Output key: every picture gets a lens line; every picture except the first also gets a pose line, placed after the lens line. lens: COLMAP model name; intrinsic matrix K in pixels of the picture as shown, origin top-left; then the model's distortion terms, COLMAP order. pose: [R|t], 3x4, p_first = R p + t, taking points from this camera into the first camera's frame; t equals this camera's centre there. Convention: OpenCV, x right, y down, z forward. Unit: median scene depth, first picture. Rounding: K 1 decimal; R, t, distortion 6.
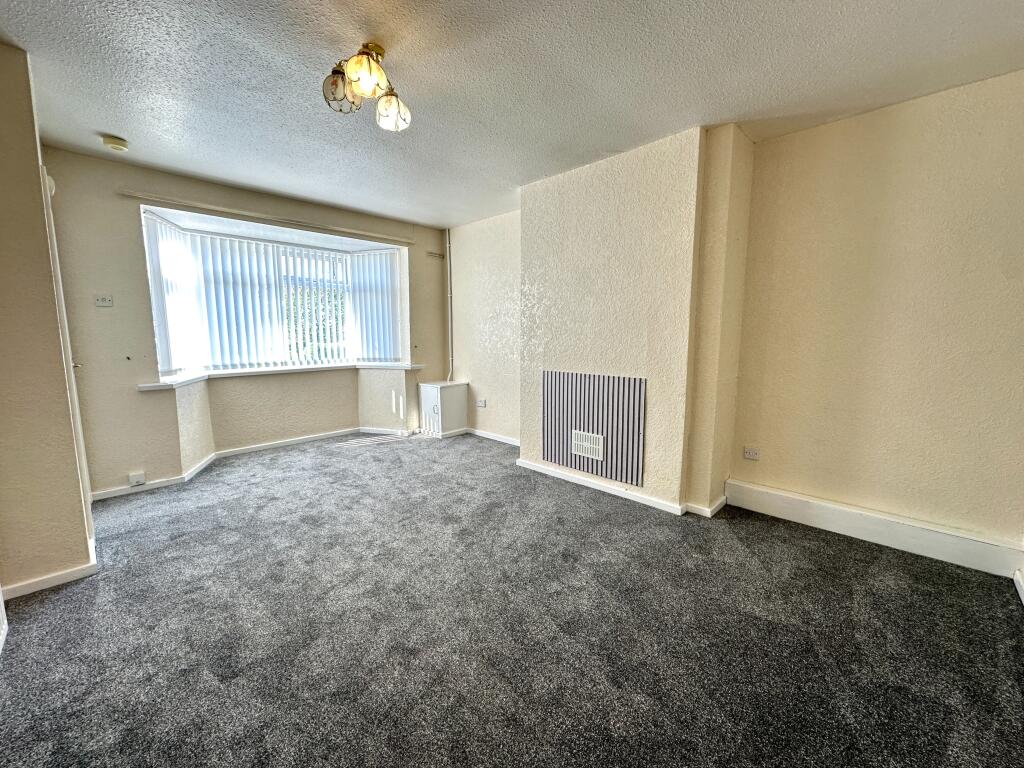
lens RADIAL K [[411.6, 0, 515.7], [0, 411.6, 378.4], [0, 0, 1]] dist [-0.001198, -0.000139]
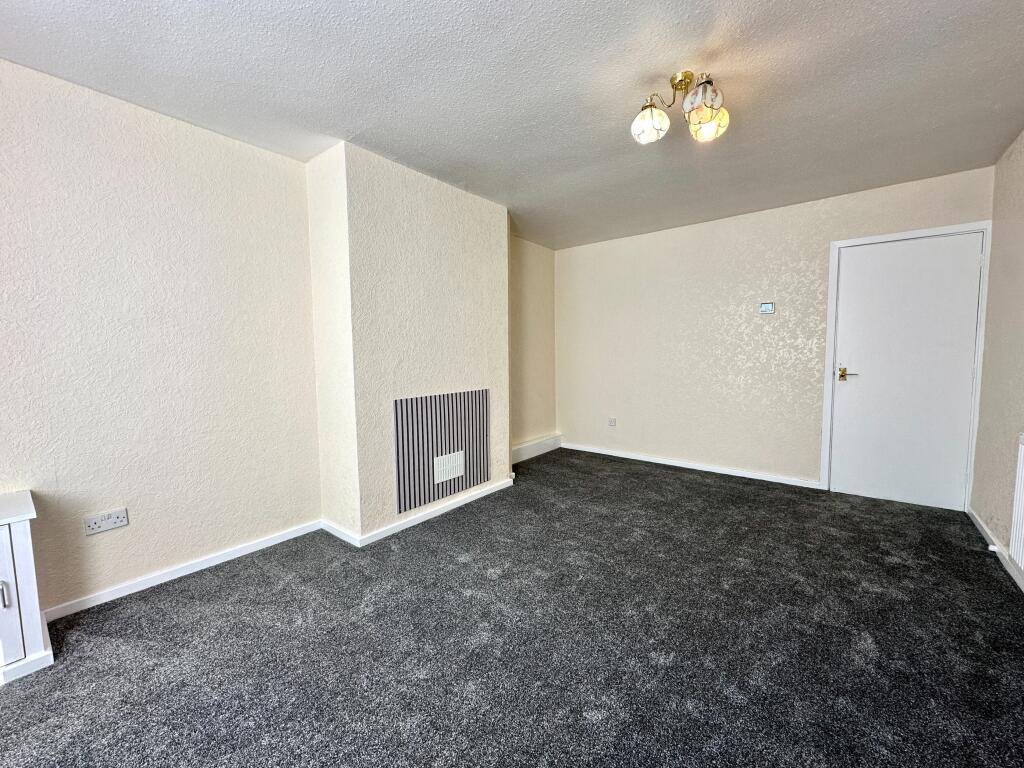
lens RADIAL K [[411.6, 0, 515.7], [0, 411.6, 378.4], [0, 0, 1]] dist [-0.001198, -0.000139]
pose [[-0.085559, -0.066582, 0.994106, -0.810762], [0.120218, 0.989785, 0.076639, -0.103159], [-0.989054, 0.126066, -0.076681, 0.912936]]
